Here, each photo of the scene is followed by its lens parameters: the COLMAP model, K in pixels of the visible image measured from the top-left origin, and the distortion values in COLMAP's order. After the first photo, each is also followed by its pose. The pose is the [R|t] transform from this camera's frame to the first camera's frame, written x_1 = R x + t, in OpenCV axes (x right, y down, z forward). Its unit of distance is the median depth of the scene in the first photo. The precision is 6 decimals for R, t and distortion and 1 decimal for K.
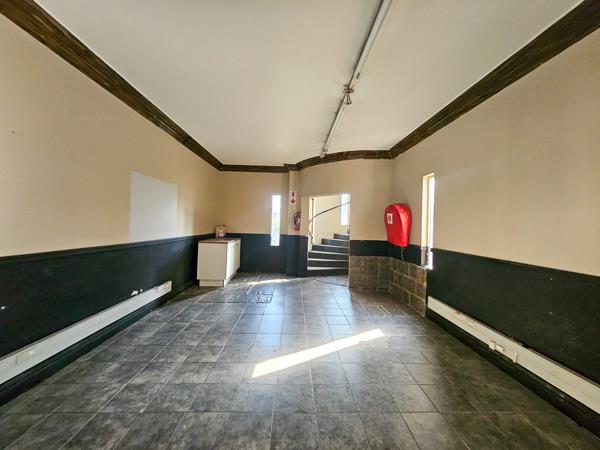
lens RADIAL K [[242.7, 0, 305.4], [0, 242.7, 219.0], [0, 0, 1]] dist [0.001363, -0.000547]
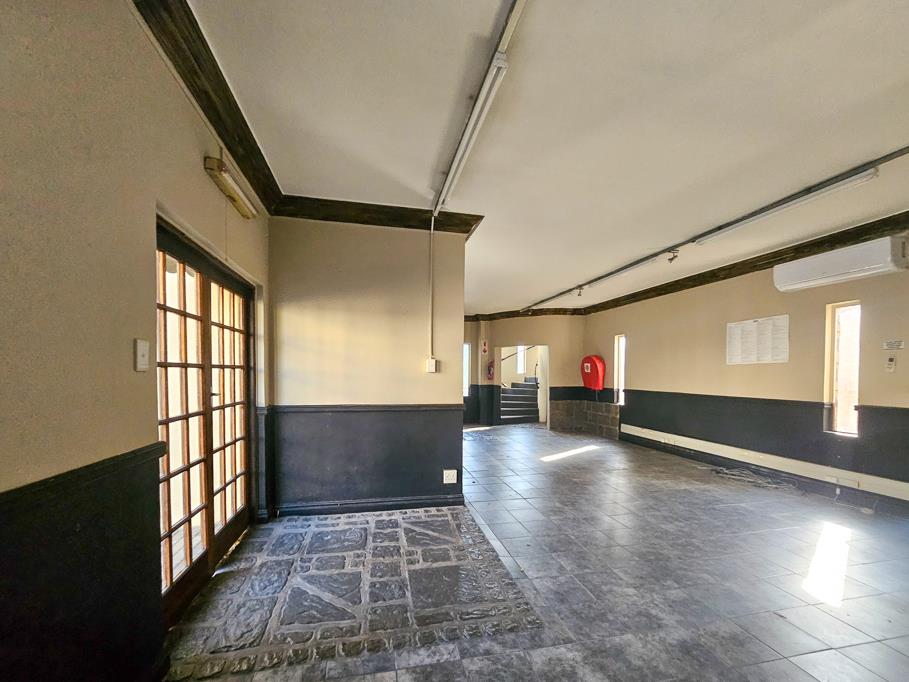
lens RADIAL K [[367.7, 0, 462.0], [0, 367.7, 382.3], [0, 0, 1]] dist [0.001363, -0.000547]
pose [[0.984819, -0.024809, 0.171803, -0.501124], [0.016036, 0.998504, 0.052265, -0.030578], [-0.172842, -0.048717, 0.983744, -0.606689]]
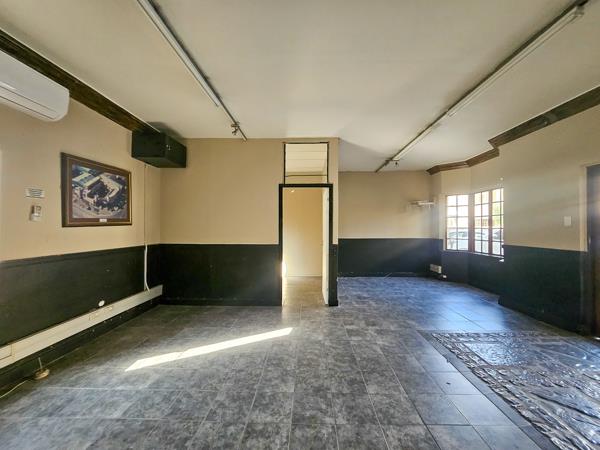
lens RADIAL K [[242.7, 0, 309.3], [0, 242.7, 226.4], [0, 0, 1]] dist [0.001363, -0.000547]
pose [[-0.998392, -0.028455, 0.049034, -0.115296], [-0.029800, 0.999193, -0.026928, 0.003176], [-0.048228, -0.028346, -0.998434, 0.294941]]
